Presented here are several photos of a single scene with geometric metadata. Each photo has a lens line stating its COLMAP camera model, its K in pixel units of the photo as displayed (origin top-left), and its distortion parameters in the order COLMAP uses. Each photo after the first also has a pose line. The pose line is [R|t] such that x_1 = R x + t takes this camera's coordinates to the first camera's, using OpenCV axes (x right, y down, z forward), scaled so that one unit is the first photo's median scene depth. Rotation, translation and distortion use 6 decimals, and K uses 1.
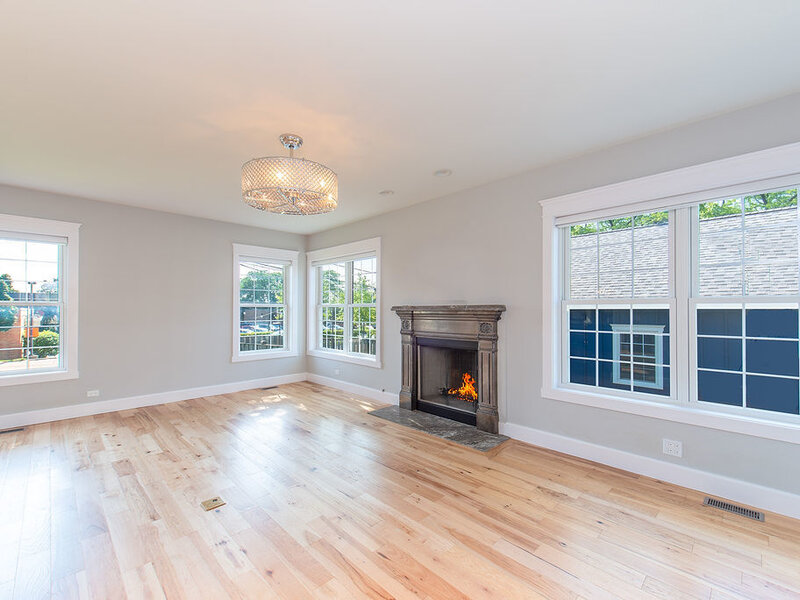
lens RADIAL K [[348.5, 0, 397.6], [0, 348.5, 303.0], [0, 0, 1]] dist [0.003071, 0.000241]
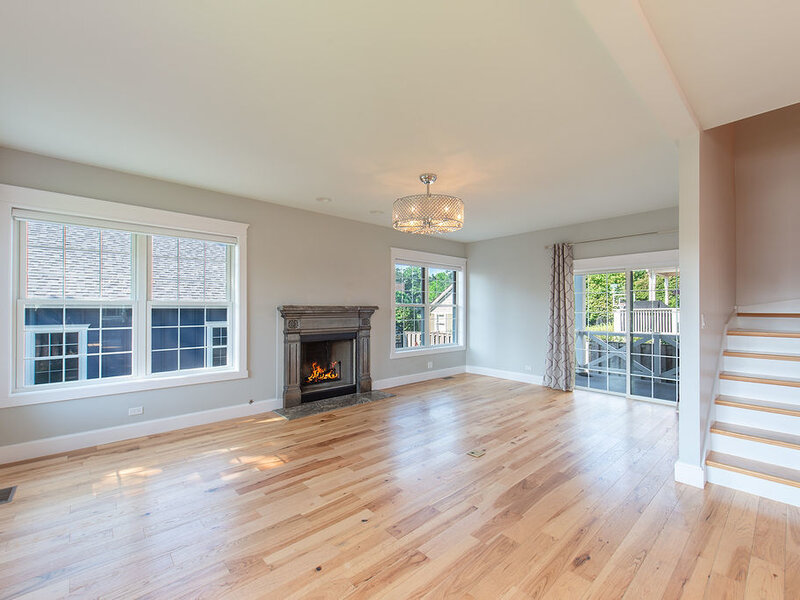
lens RADIAL K [[348.5, 0, 403.2], [0, 348.5, 308.2], [0, 0, 1]] dist [0.003071, 0.000241]
pose [[0.048311, -0.002082, 0.998830, -1.096318], [-0.018723, 0.999820, 0.002990, 0.008127], [-0.998657, -0.018845, 0.048263, 0.713231]]
